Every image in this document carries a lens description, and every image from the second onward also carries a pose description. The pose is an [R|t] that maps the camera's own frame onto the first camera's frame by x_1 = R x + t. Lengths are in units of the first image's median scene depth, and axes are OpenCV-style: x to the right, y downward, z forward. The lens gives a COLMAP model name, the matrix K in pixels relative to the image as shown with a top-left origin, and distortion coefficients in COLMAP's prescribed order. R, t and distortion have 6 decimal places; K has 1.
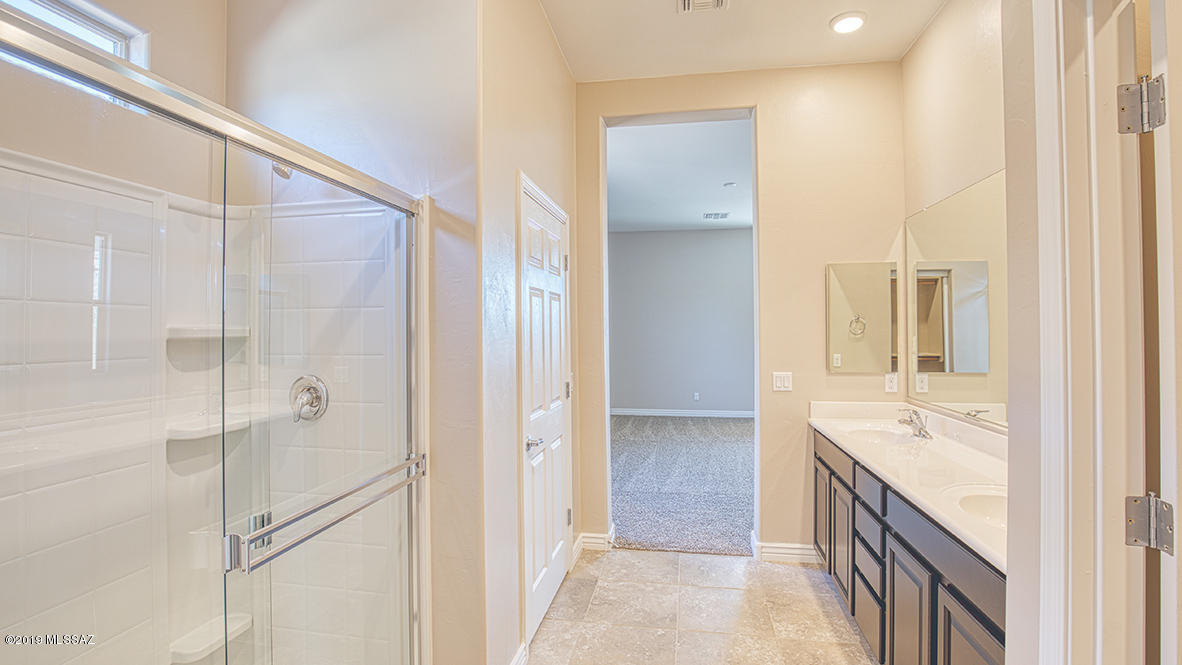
lens RADIAL K [[538.5, 0, 601.3], [0, 538.5, 324.8], [0, 0, 1]] dist [-0.030133, 0.000705]
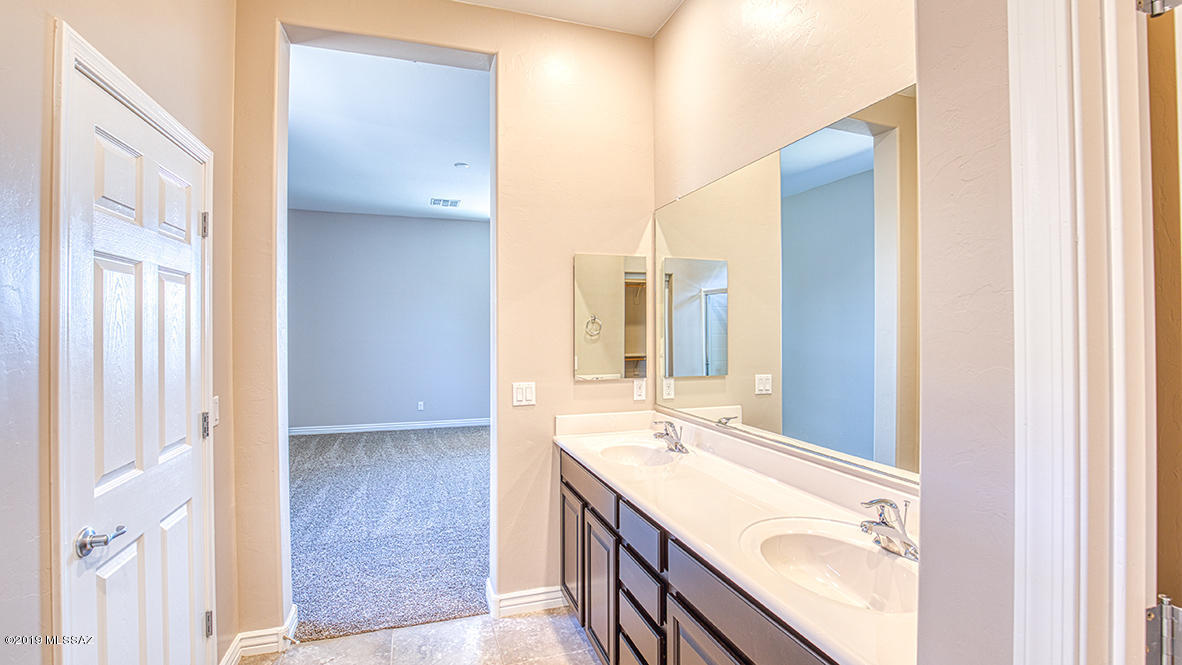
lens RADIAL K [[538.5, 0, 601.3], [0, 538.5, 324.8], [0, 0, 1]] dist [-0.030133, 0.000705]
pose [[0.880212, 0.007626, 0.474520, 0.050656], [-0.007032, 0.999971, -0.003026, 0.001714], [-0.474529, -0.000673, 0.880240, 0.223308]]
